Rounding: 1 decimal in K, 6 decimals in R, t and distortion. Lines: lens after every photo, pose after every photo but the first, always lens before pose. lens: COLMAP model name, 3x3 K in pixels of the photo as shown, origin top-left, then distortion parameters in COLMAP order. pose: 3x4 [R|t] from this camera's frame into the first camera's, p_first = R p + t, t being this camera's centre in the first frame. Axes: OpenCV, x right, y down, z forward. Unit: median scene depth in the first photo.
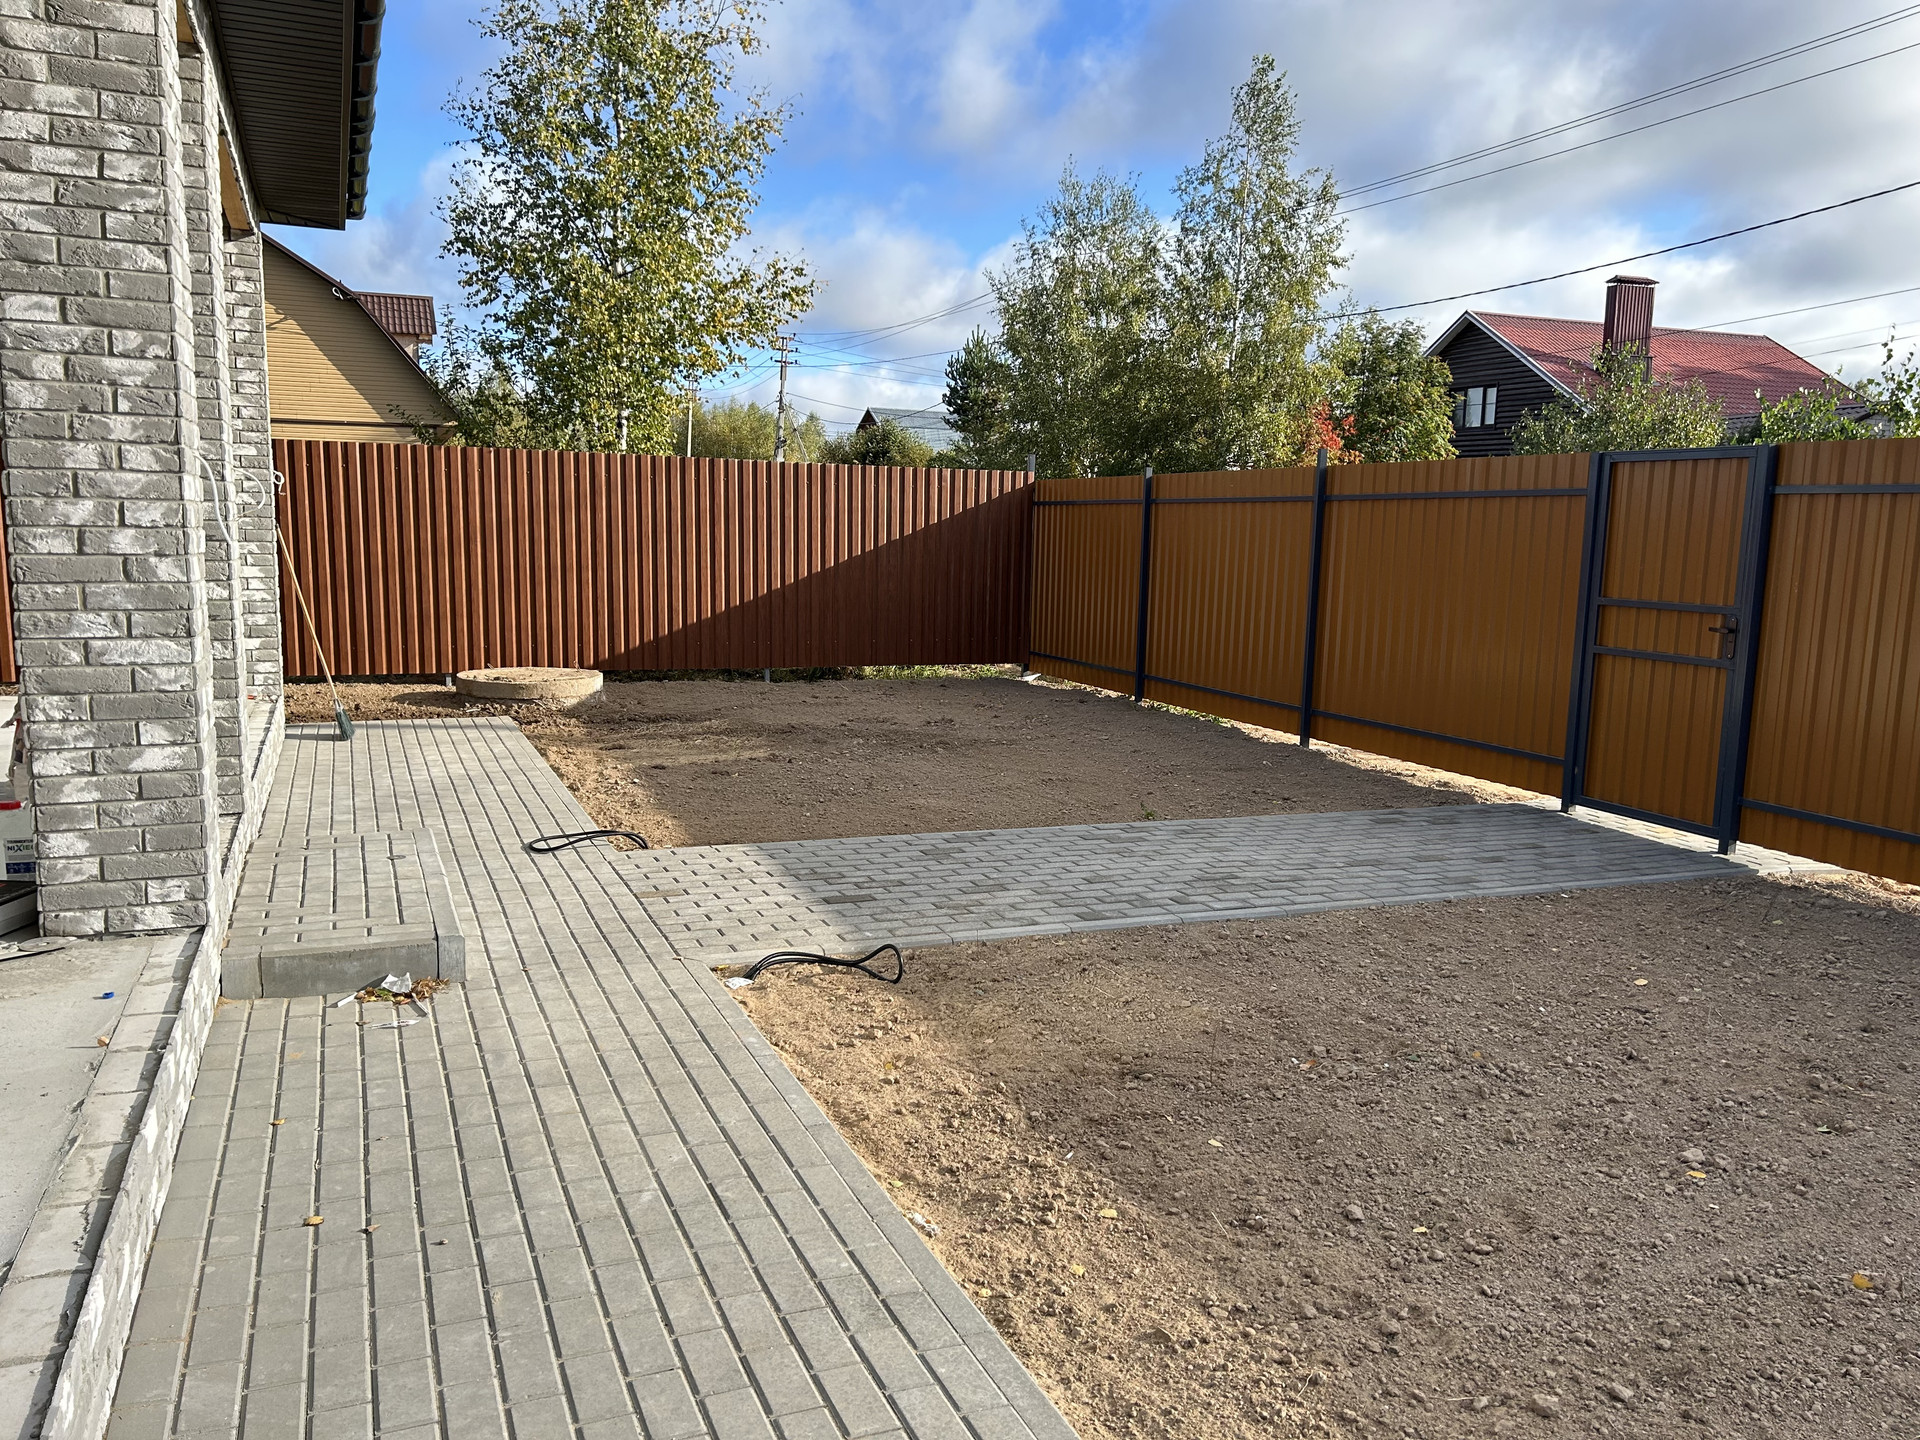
lens RADIAL K [[1421.3, 0, 967.7], [0, 1421.3, 733.4], [0, 0, 1]] dist [0.060322, -0.069667]
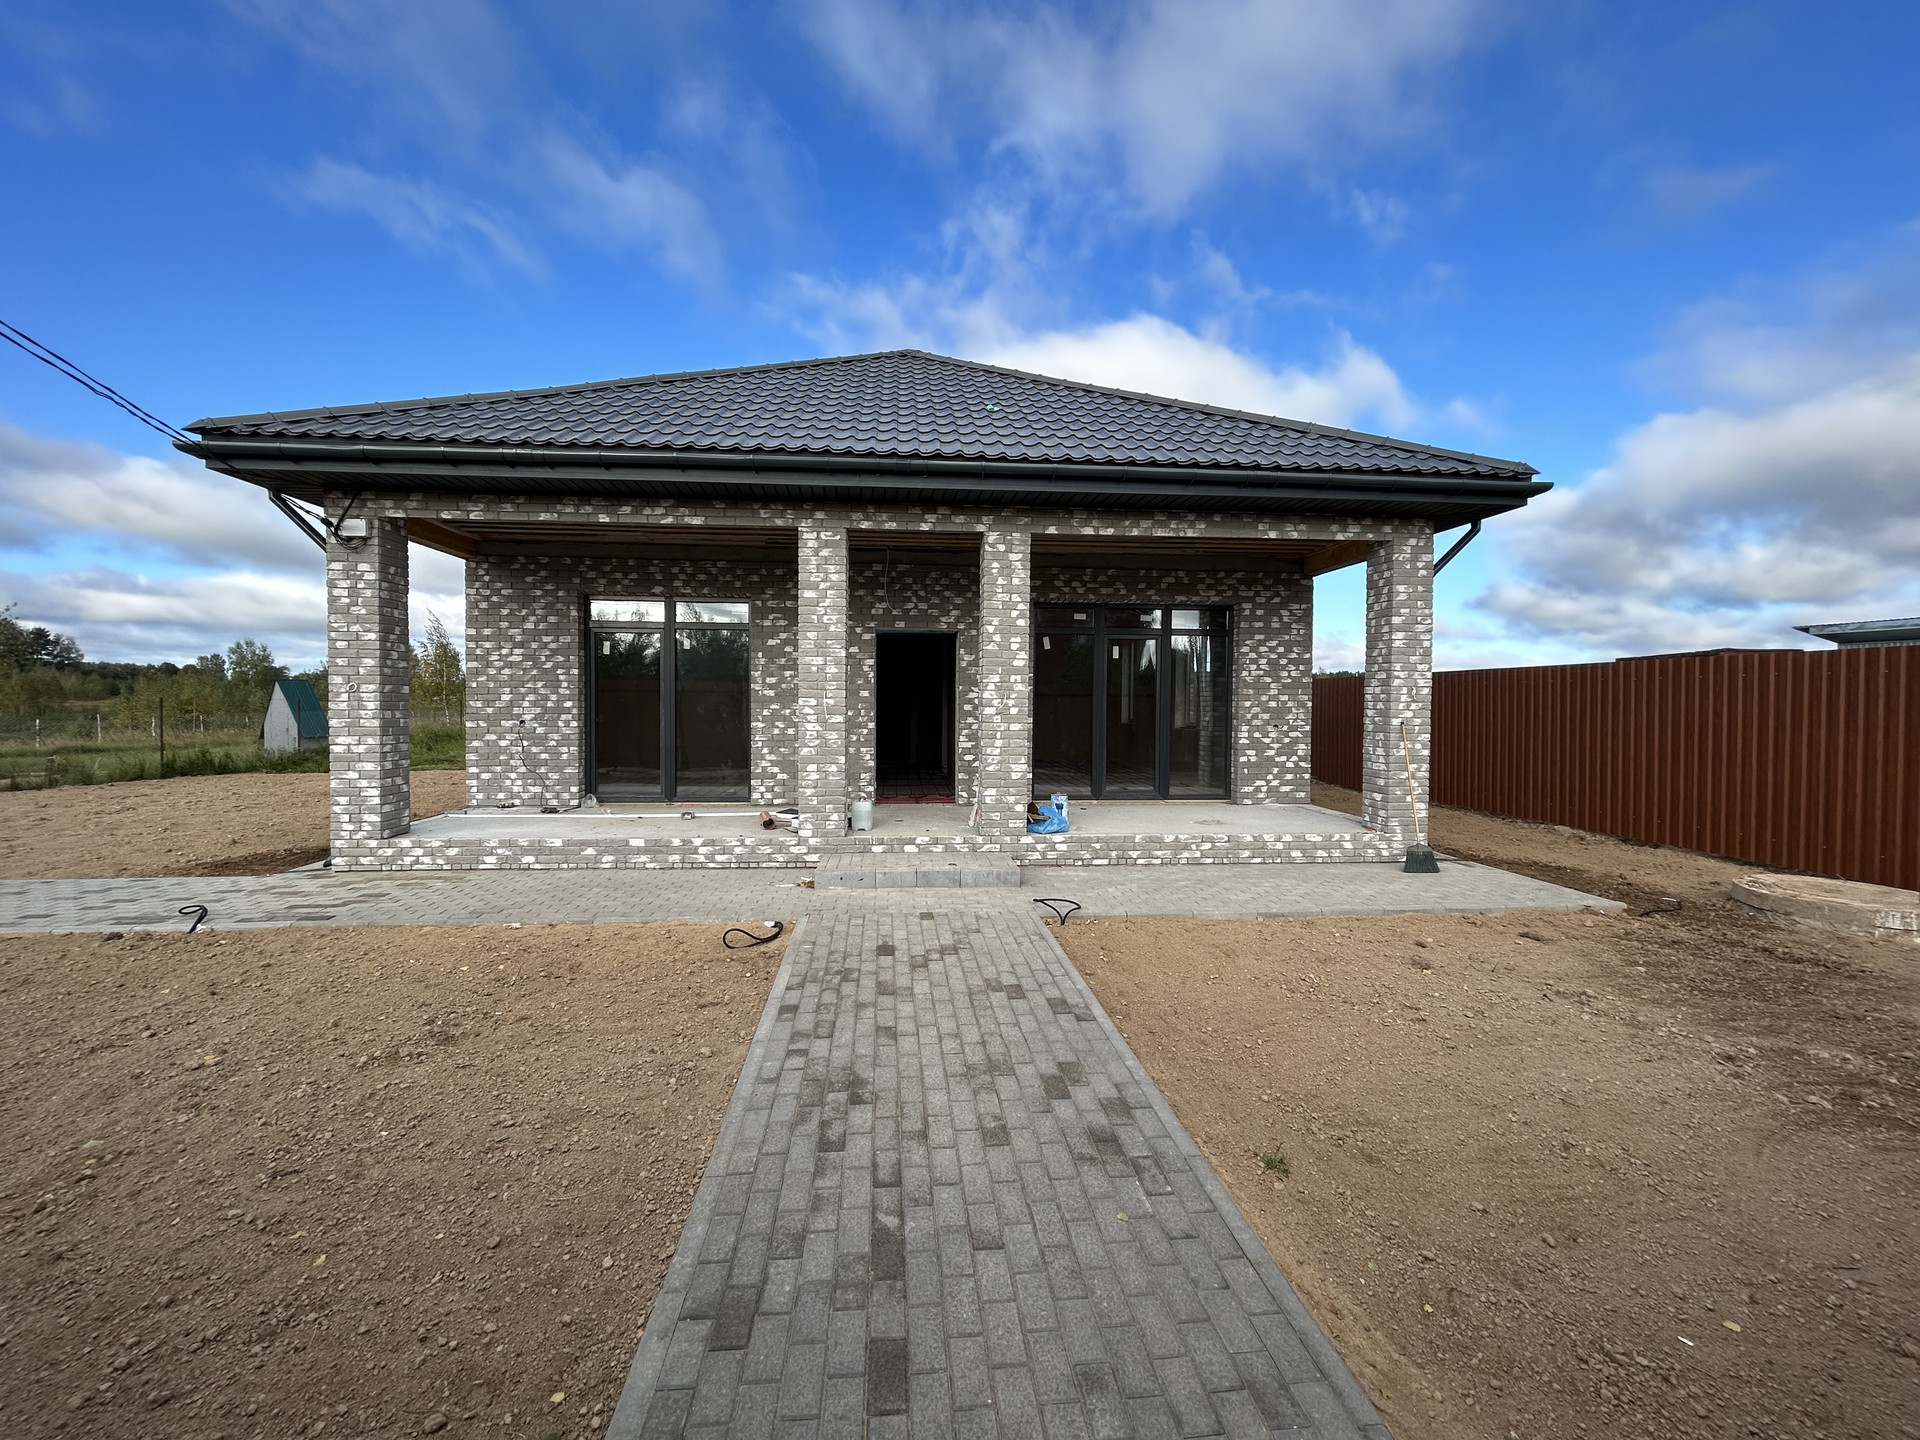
lens RADIAL K [[761.4, 0, 951.8], [0, 761.4, 717.5], [0, 0, 1]] dist [-0.005527, -0.000944]
pose [[-0.313144, -0.001572, -0.949704, 0.632390], [-0.152278, 0.987143, 0.048576, -0.172628], [0.937418, 0.159831, -0.309357, 1.184766]]
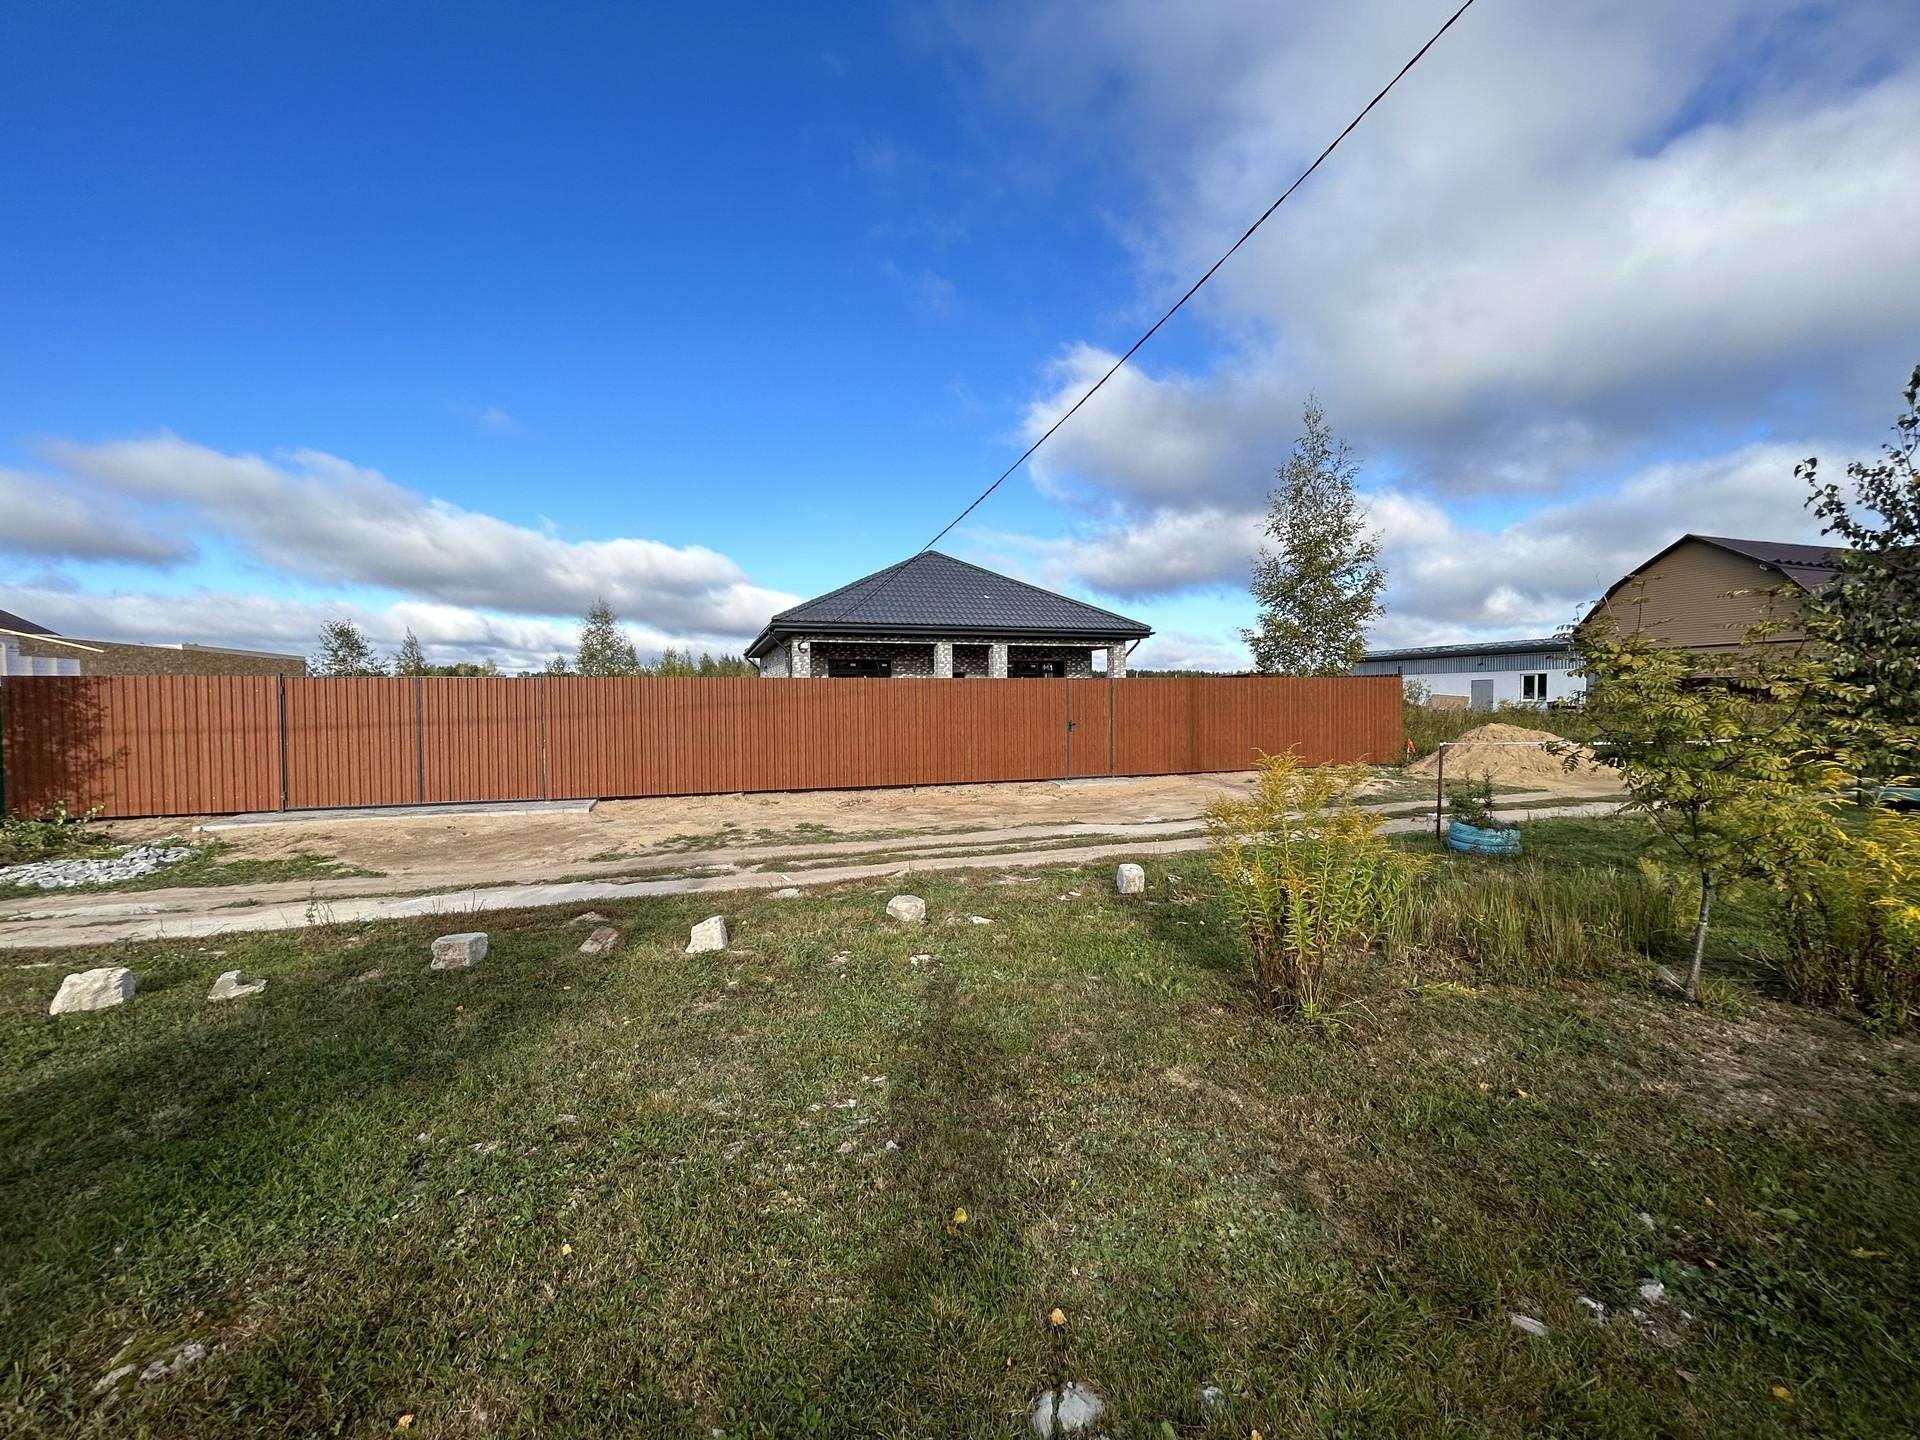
lens RADIAL K [[761.4, 0, 964.8], [0, 761.4, 718.3], [0, 0, 1]] dist [-0.005527, -0.000944]
pose [[-0.079804, 0.008670, -0.996773, 3.126672], [-0.139414, 0.990037, 0.019774, -0.108351], [0.987013, 0.140542, -0.077801, 1.032776]]
